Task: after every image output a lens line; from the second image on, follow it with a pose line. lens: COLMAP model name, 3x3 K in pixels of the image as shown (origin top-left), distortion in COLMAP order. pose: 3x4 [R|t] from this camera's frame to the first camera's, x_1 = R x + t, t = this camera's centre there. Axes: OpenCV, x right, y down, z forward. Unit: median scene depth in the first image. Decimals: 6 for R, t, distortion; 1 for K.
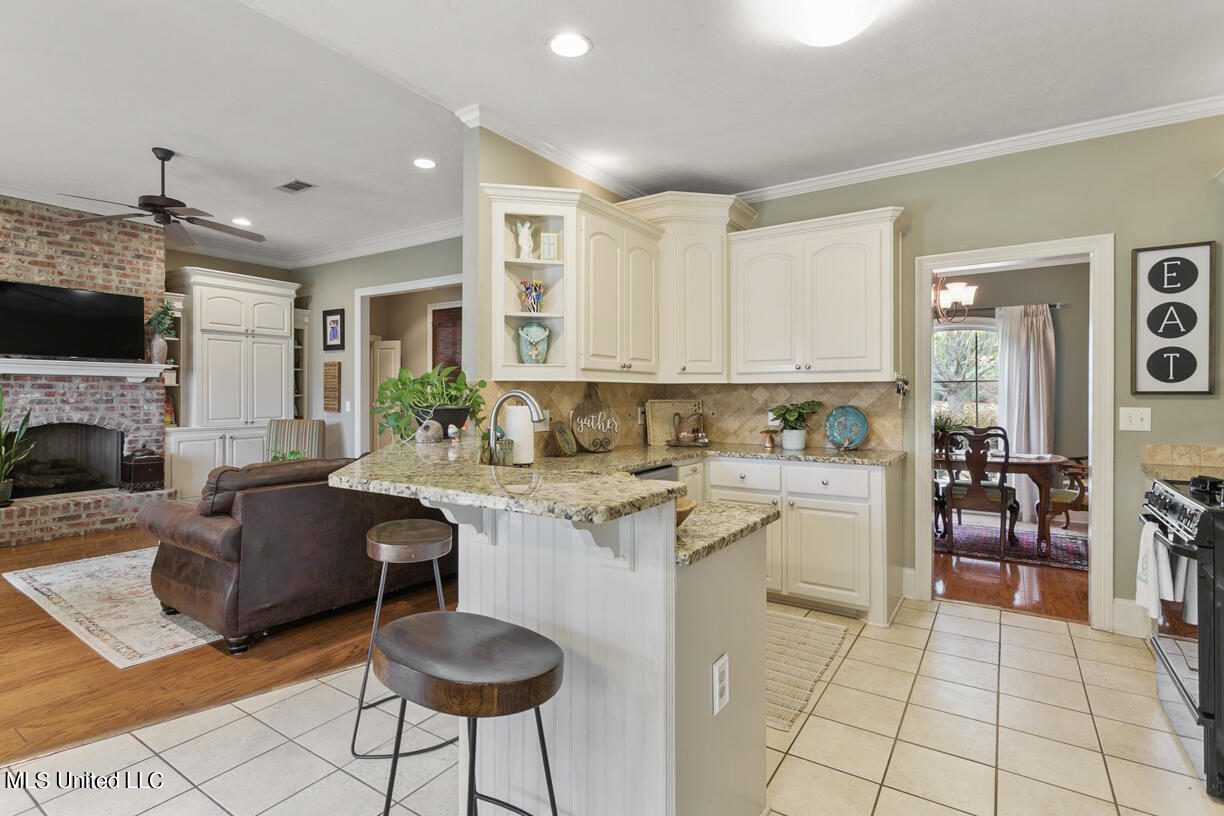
lens RADIAL K [[591.9, 0, 602.8], [0, 591.9, 395.5], [0, 0, 1]] dist [0.007076, 0.000409]
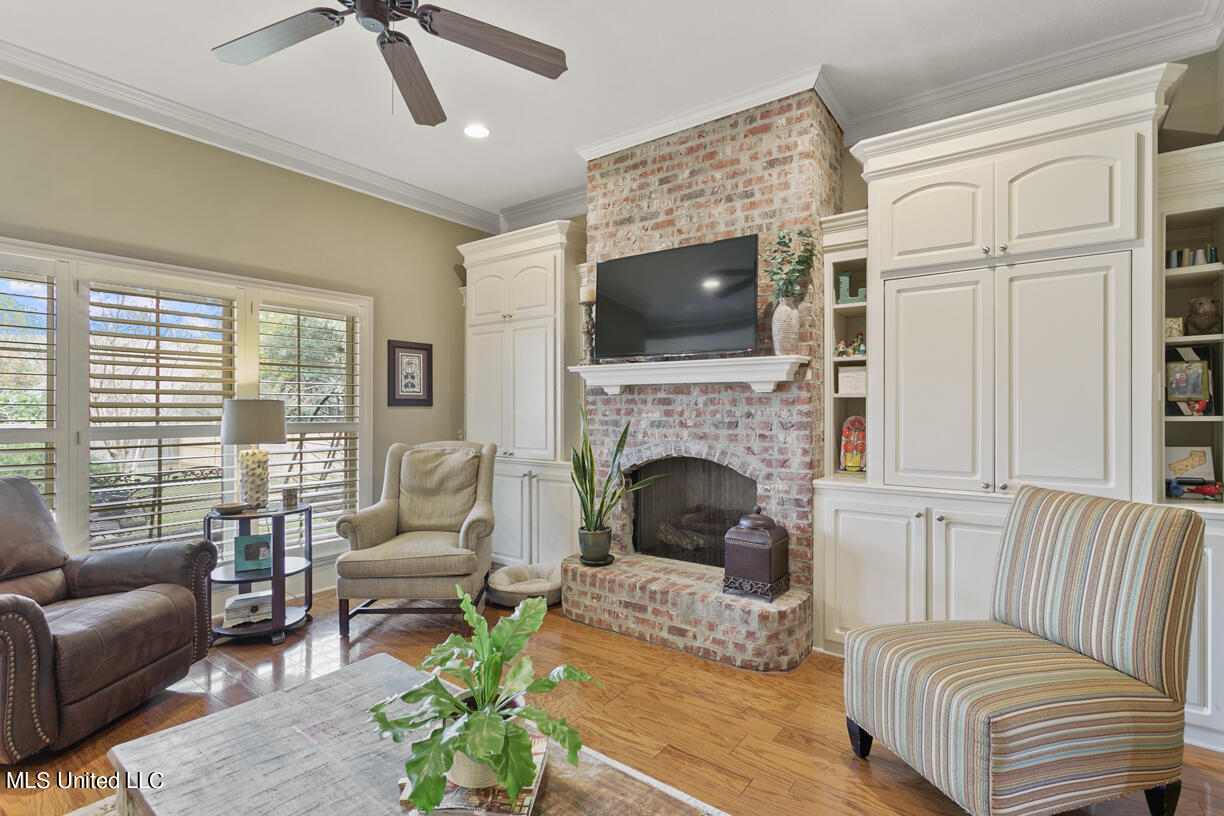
lens RADIAL K [[591.9, 0, 609.8], [0, 591.9, 412.7], [0, 0, 1]] dist [0.007076, 0.000409]
pose [[-0.027290, -0.004522, -0.999617, -0.231355], [-0.007413, 0.999963, -0.004321, 0.000726], [0.999600, 0.007292, -0.027322, 0.879602]]
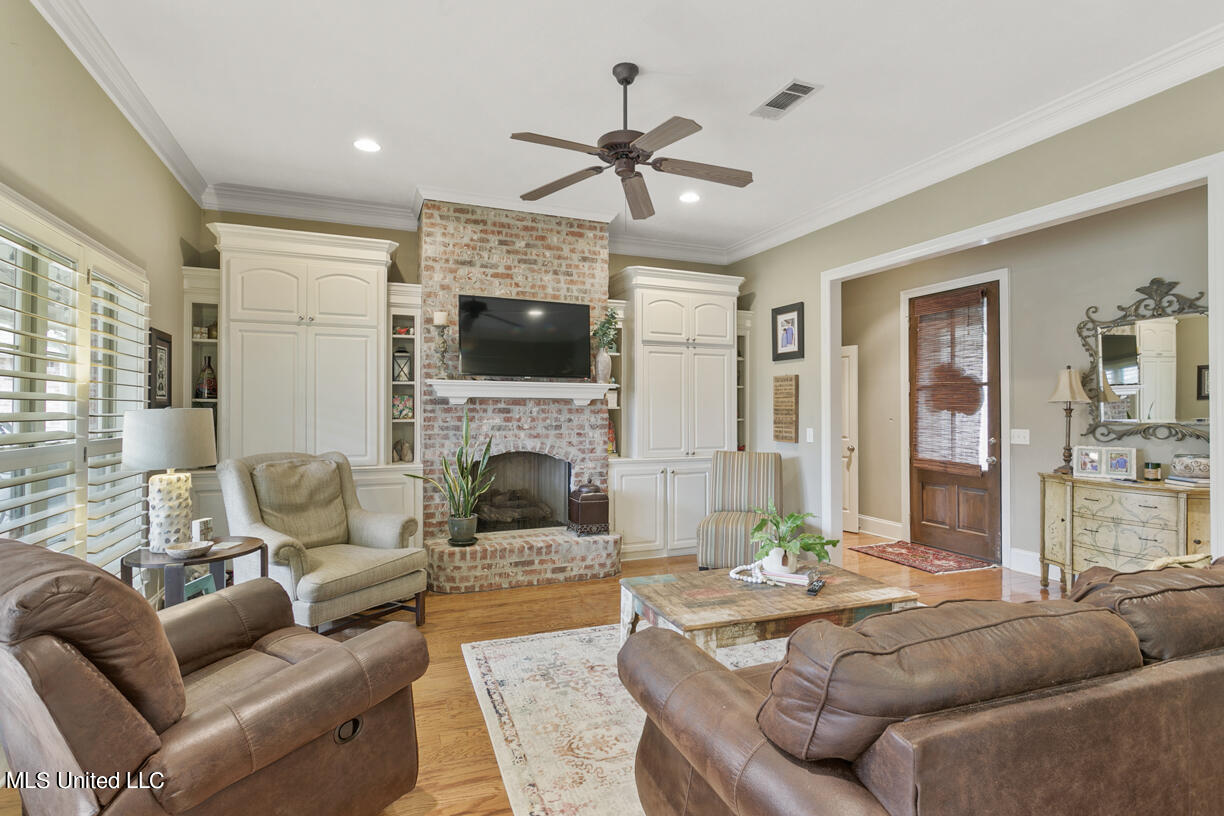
lens RADIAL K [[591.9, 0, 616.4], [0, 591.9, 408.1], [0, 0, 1]] dist [0.007076, 0.000409]
pose [[0.837539, -0.008046, -0.546318, -0.279169], [0.001083, 0.999914, -0.013067, -0.006986], [0.546376, 0.010353, 0.837476, 0.314308]]
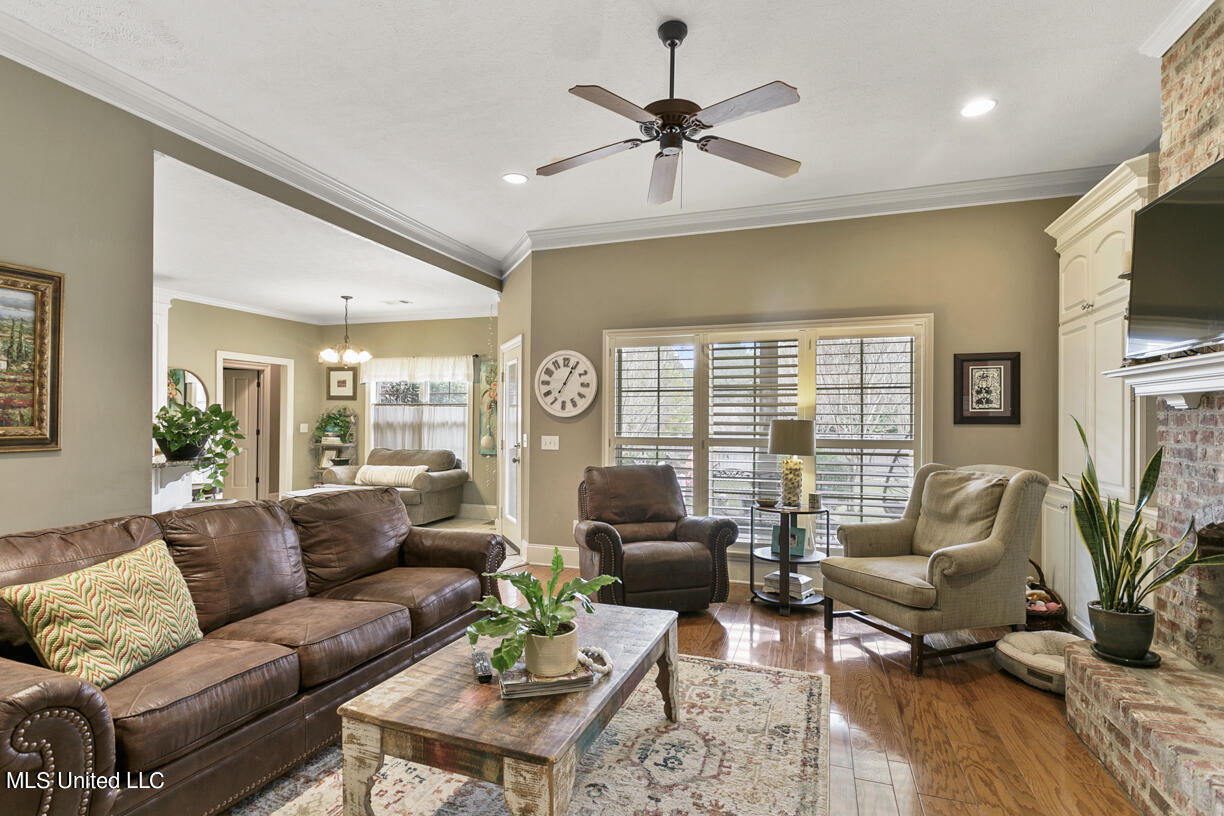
lens RADIAL K [[591.9, 0, 610.3], [0, 591.9, 419.1], [0, 0, 1]] dist [0.007076, 0.000409]
pose [[-0.959321, -0.013161, -0.282009, -0.385294], [-0.013657, 0.999907, -0.000207, -0.009643], [0.281986, 0.003653, -0.959412, 1.156817]]
